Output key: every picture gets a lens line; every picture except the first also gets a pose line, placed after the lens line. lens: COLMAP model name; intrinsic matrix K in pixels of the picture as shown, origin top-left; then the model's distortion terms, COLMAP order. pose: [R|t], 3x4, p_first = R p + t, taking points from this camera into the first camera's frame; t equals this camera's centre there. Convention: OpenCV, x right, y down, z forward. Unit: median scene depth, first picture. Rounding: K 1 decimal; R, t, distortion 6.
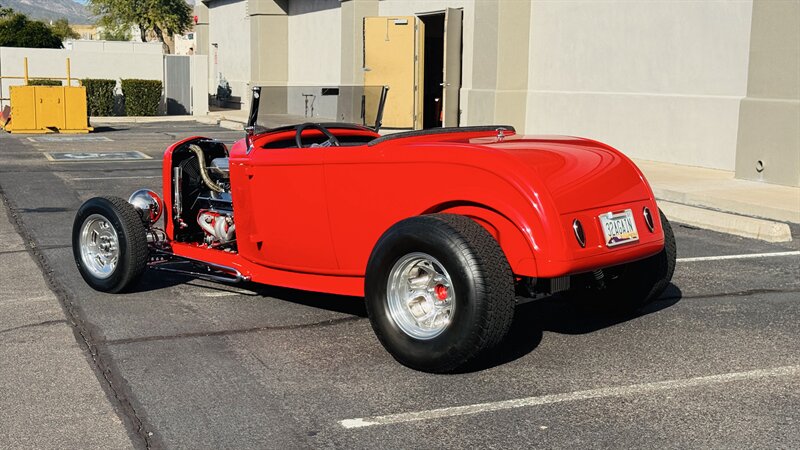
lens RADIAL K [[1095.3, 0, 400.7], [0, 1095.3, 224.4], [0, 0, 1]] dist [0.122483, 0.000000]
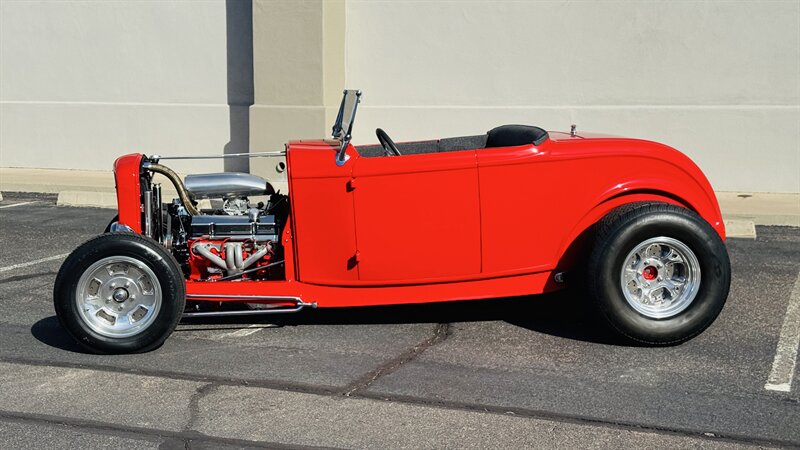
lens RADIAL K [[1095.3, 0, 400.3], [0, 1095.3, 226.6], [0, 0, 1]] dist [0.122483, 0.000000]
pose [[0.688068, -0.094056, 0.719525, -0.760747], [0.100335, 0.994371, 0.034036, -0.039349], [-0.718676, 0.048774, 0.693632, 0.339082]]
